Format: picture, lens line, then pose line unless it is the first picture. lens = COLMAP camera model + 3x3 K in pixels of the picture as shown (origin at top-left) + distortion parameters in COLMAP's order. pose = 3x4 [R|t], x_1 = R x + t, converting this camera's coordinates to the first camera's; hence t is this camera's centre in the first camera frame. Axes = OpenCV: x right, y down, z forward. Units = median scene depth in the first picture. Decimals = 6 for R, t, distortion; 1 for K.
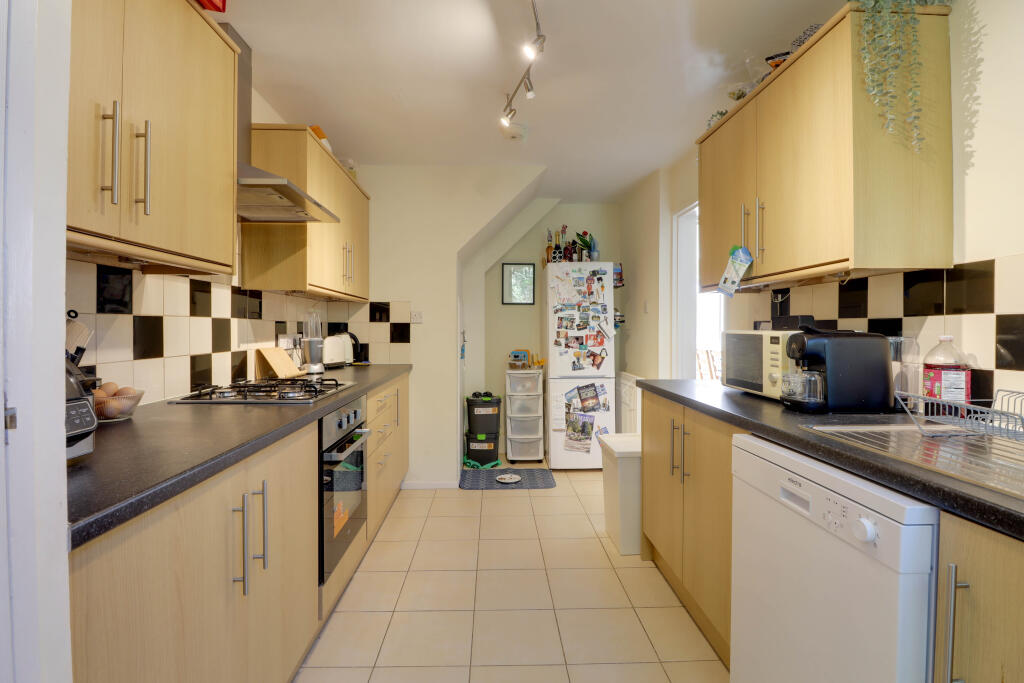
lens RADIAL K [[495.8, 0, 512.1], [0, 495.8, 336.8], [0, 0, 1]] dist [-0.000539, -0.000039]
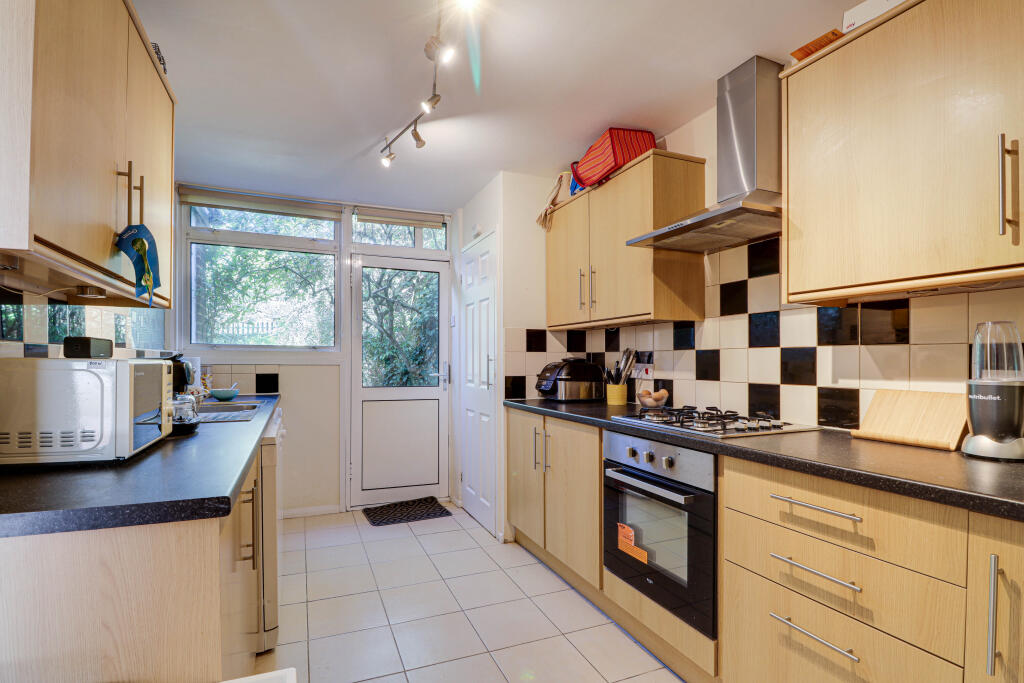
lens RADIAL K [[495.8, 0, 510.0], [0, 495.8, 350.1], [0, 0, 1]] dist [-0.000539, -0.000039]
pose [[-0.930859, -0.006363, -0.365324, 0.249520], [-0.004700, 0.999974, -0.005440, -0.027430], [0.365349, -0.003347, -0.930865, 1.816453]]
